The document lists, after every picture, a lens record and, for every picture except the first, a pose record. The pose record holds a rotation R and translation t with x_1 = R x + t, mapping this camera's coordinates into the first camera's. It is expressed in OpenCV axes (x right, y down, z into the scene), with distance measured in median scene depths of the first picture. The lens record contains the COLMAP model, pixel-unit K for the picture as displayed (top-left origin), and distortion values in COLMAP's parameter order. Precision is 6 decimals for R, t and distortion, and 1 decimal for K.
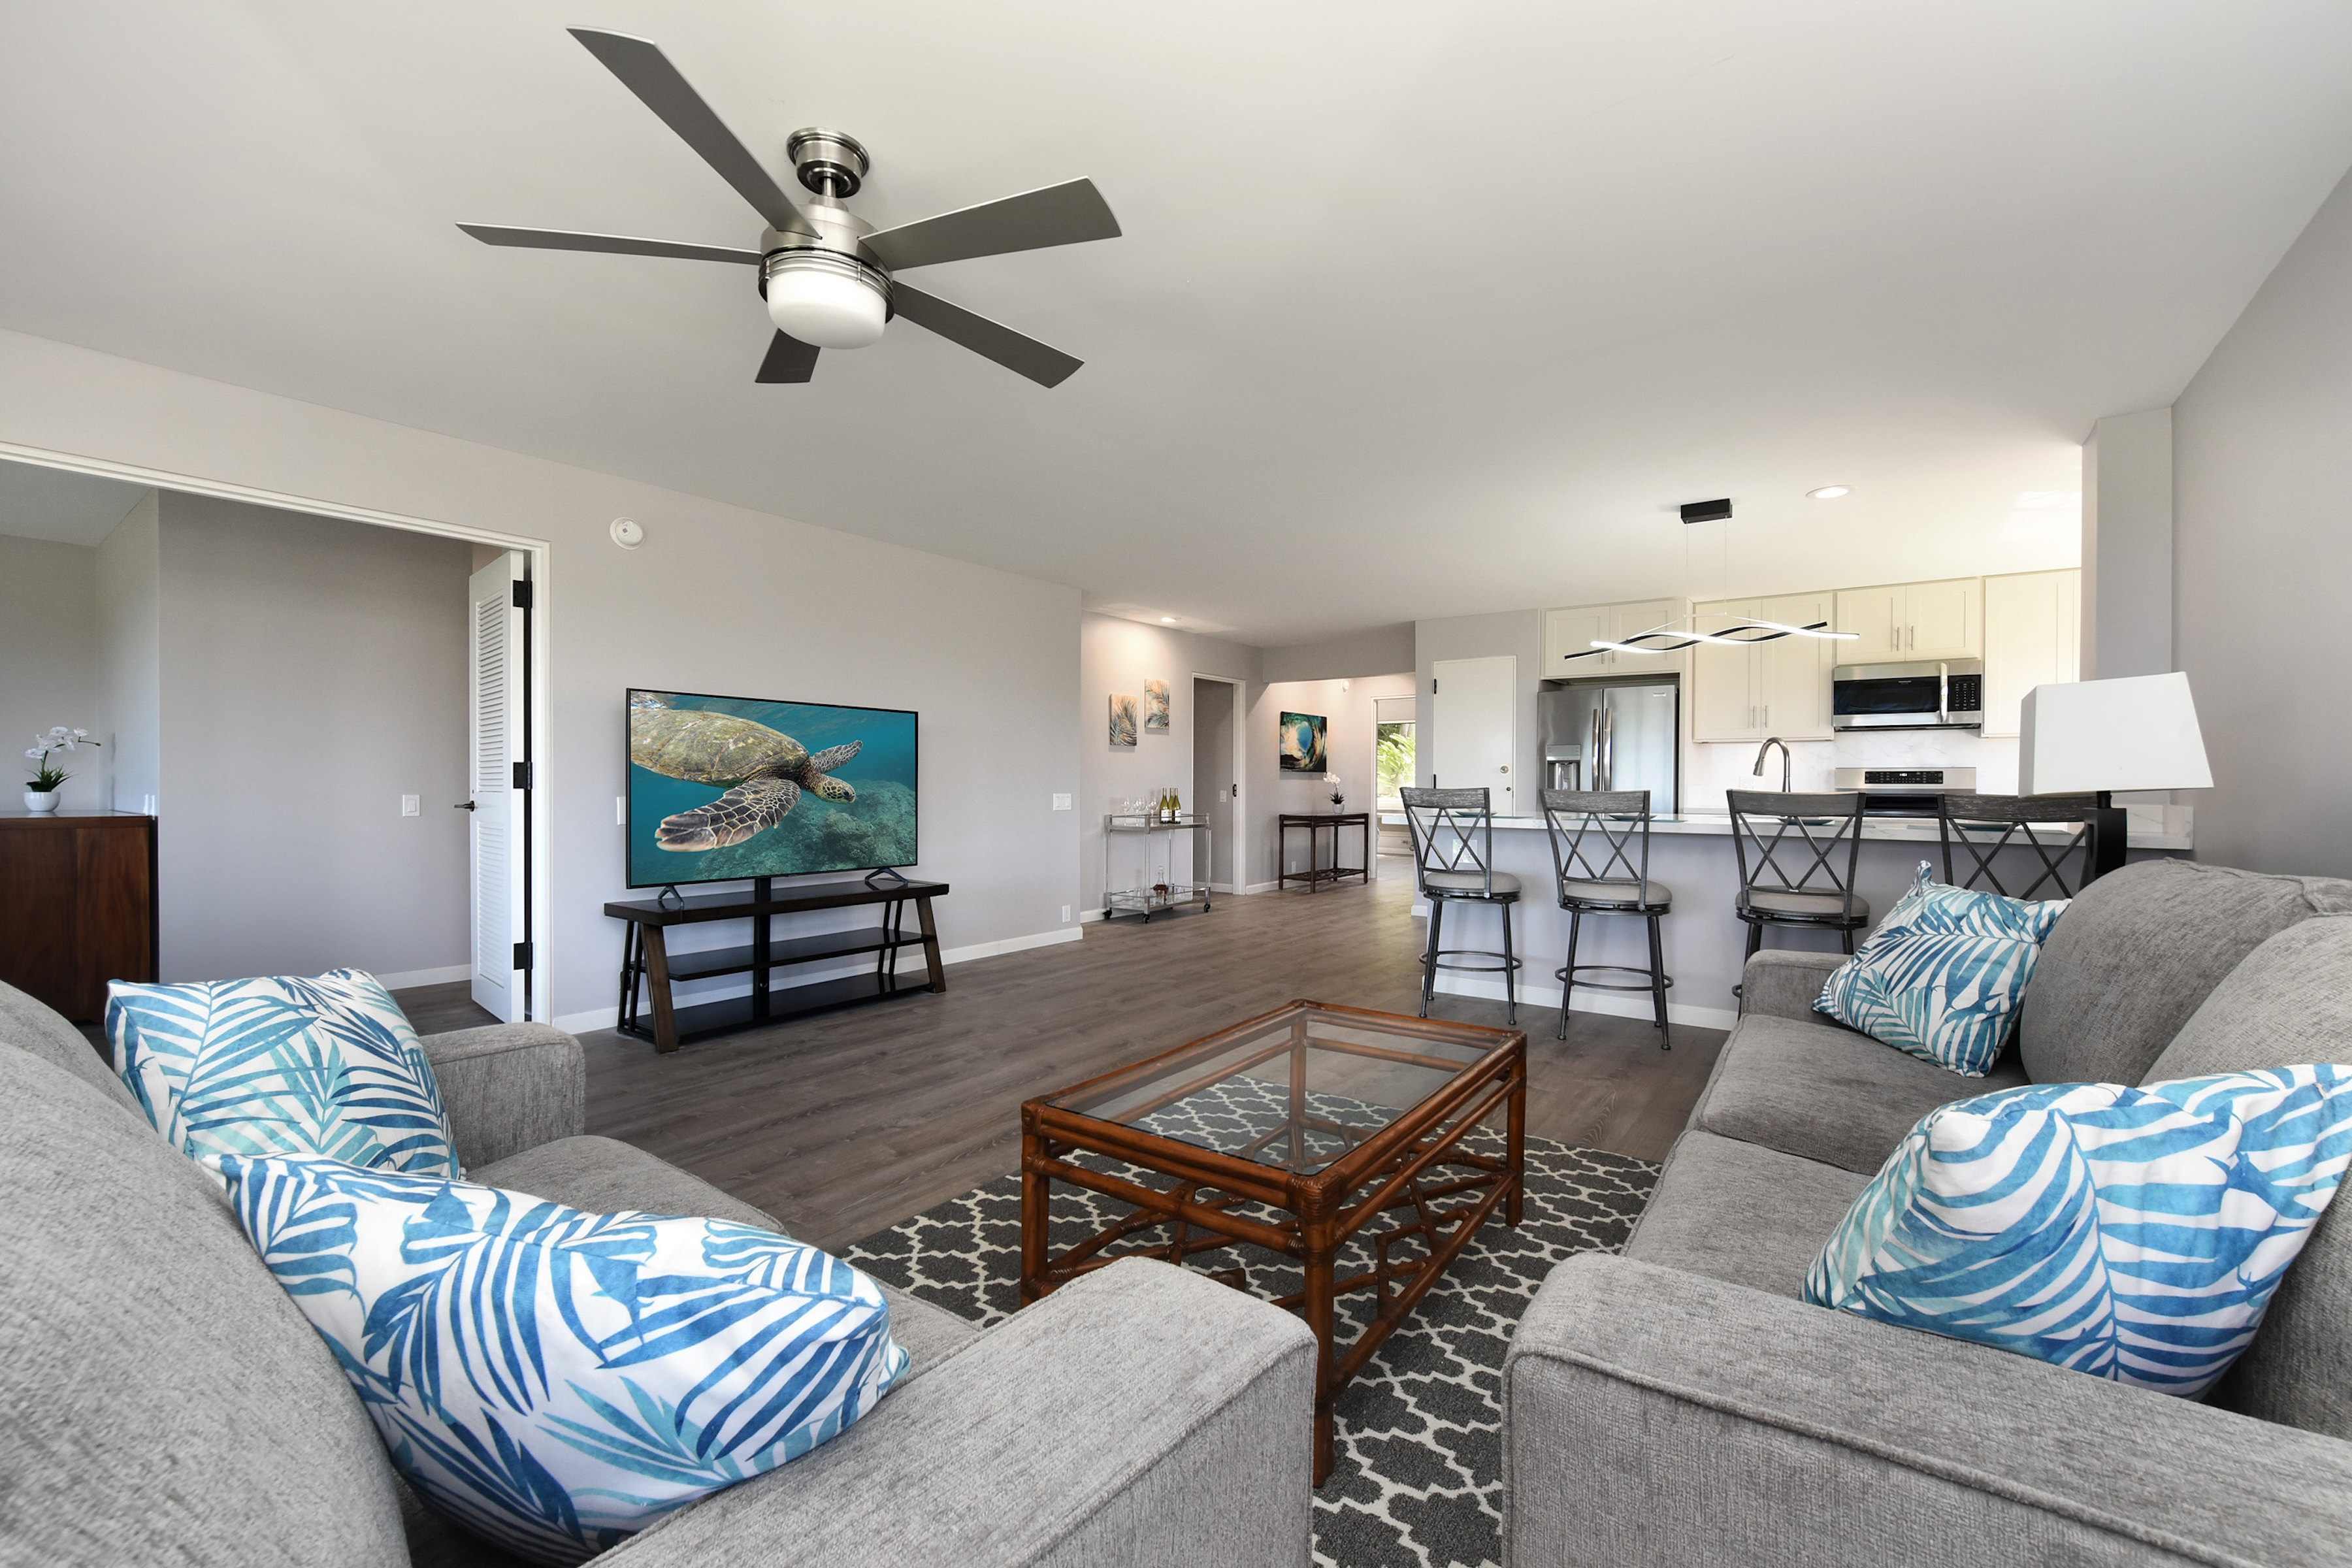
lens RADIAL K [[921.5, 0, 1147.3], [0, 921.5, 795.3], [0, 0, 1]] dist [-0.011784, -0.000103]
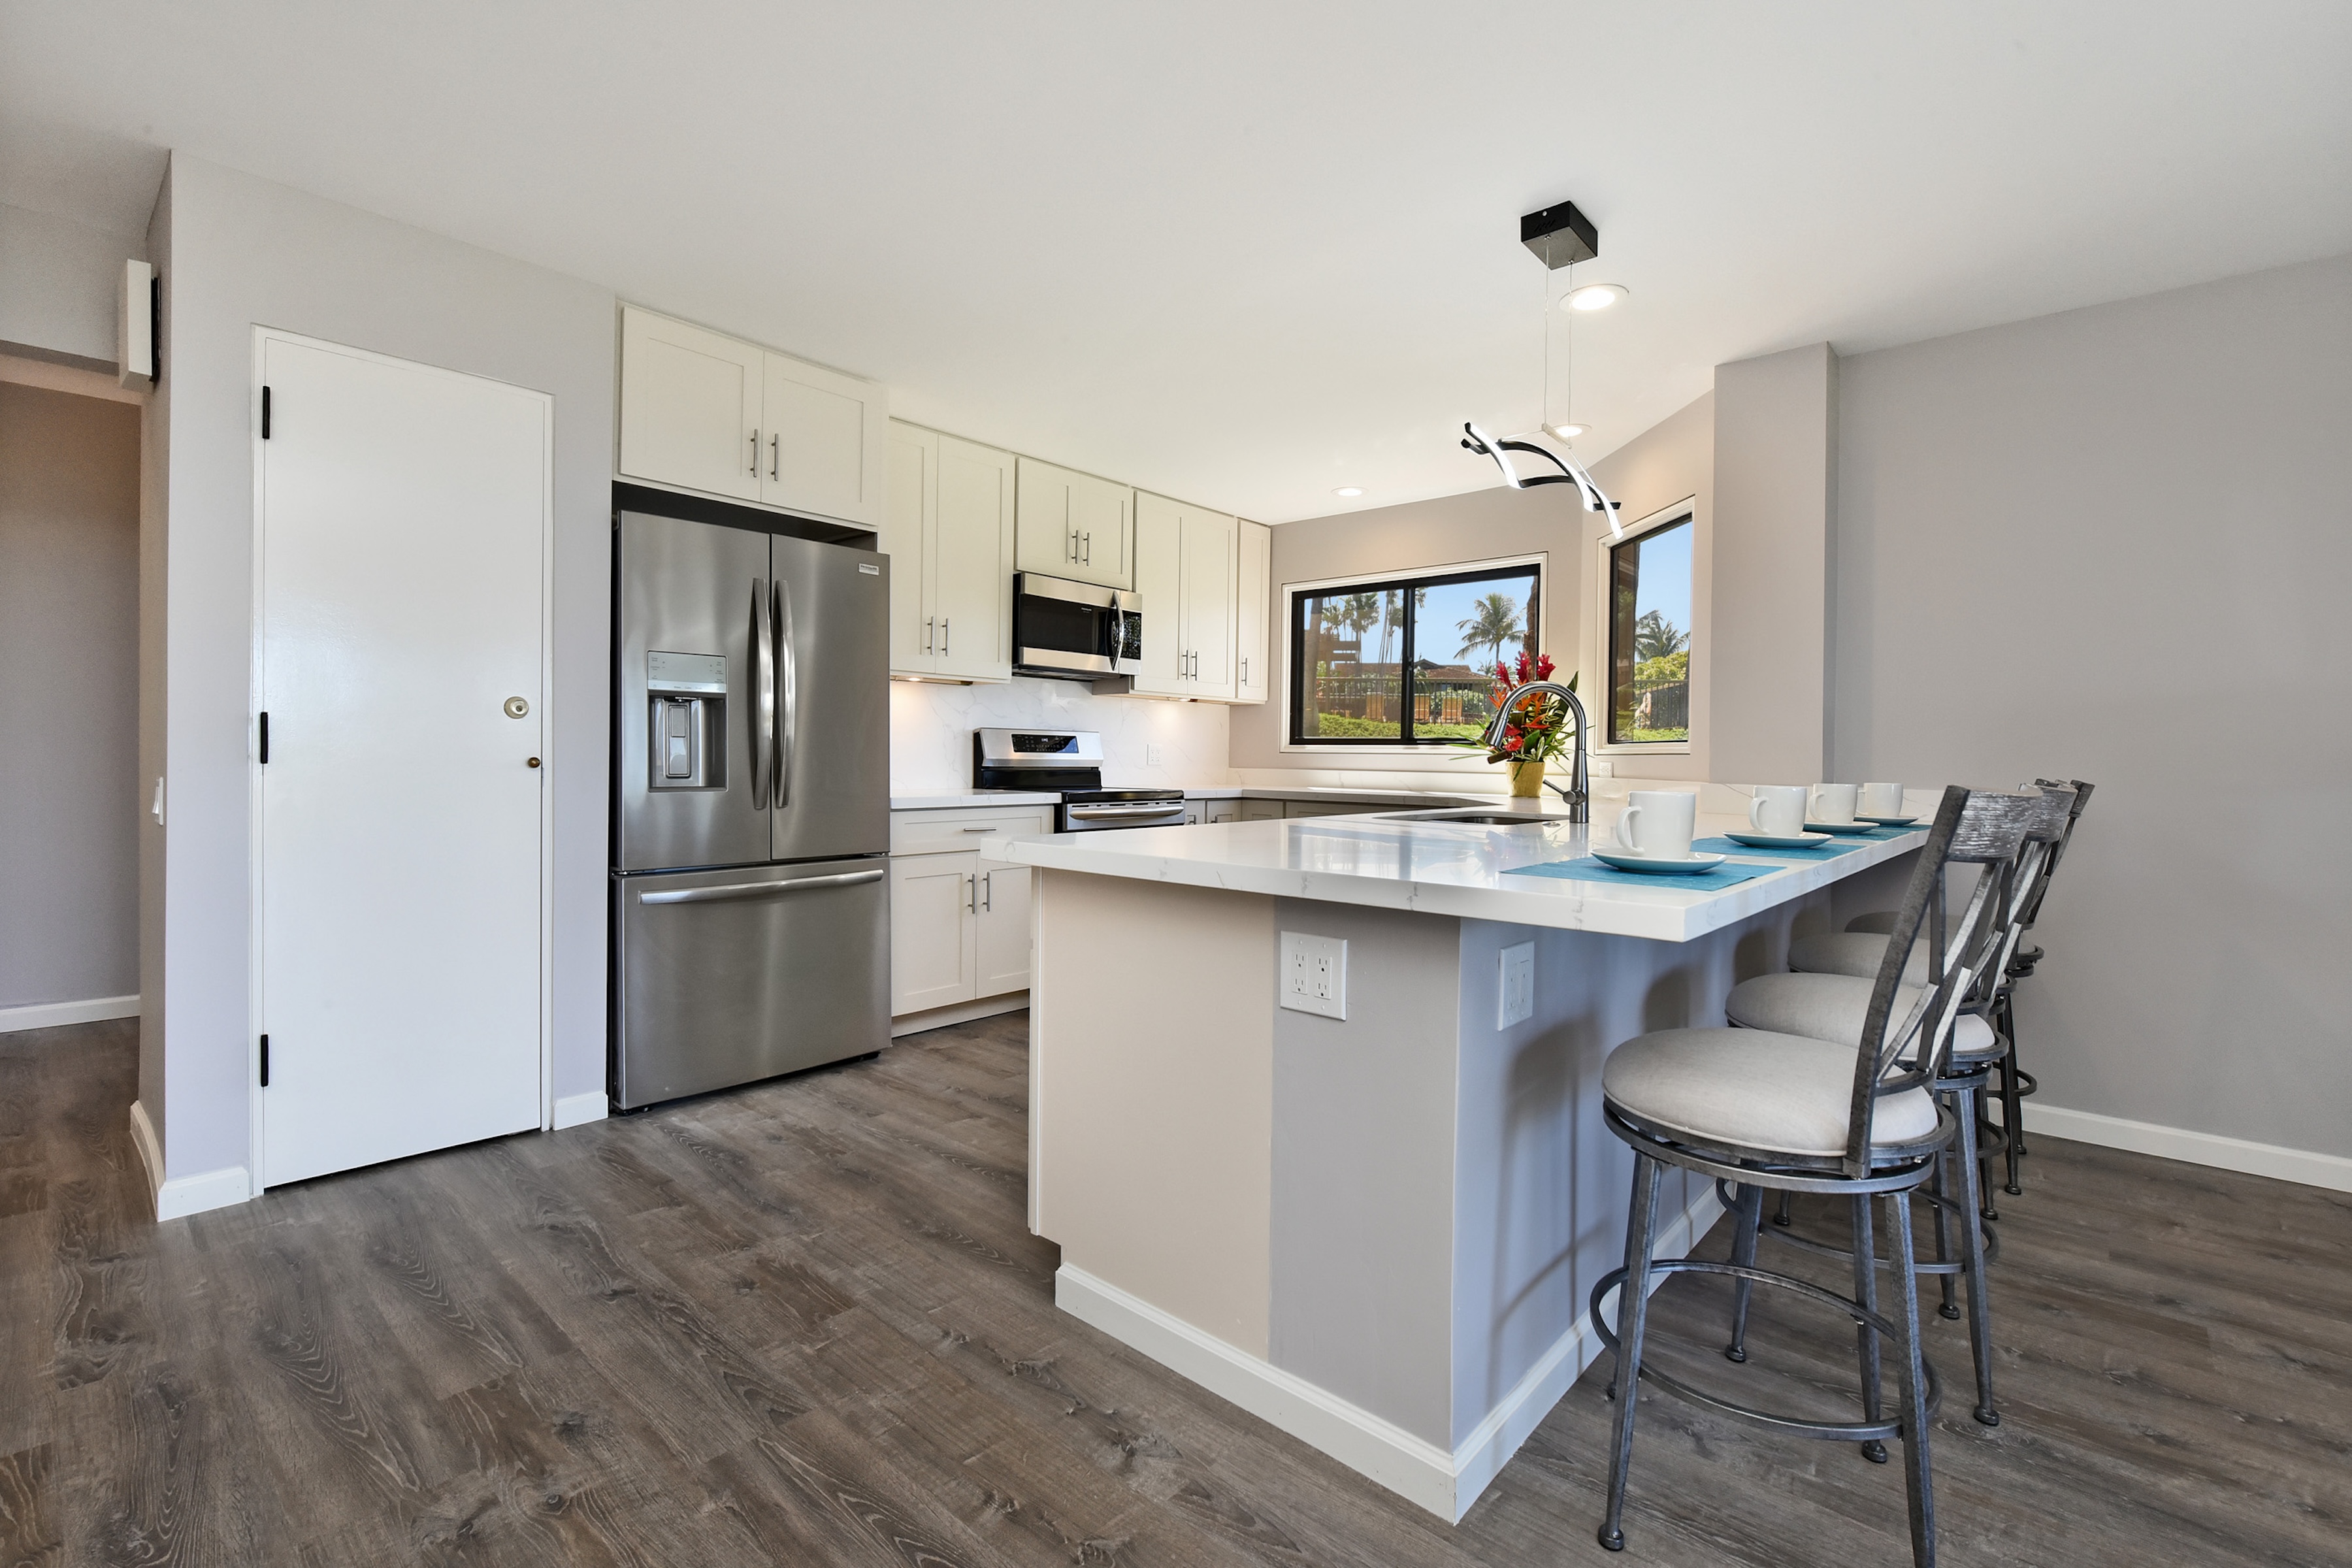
lens RADIAL K [[1062.1, 0, 1206.9], [0, 1062.1, 761.4], [0, 0, 1]] dist [-0.035265, -0.000131]
pose [[0.045263, -0.008217, 0.998941, -0.000137], [0.001013, 0.999966, 0.008179, -0.010794], [-0.998975, 0.000641, 0.045270, 0.741747]]
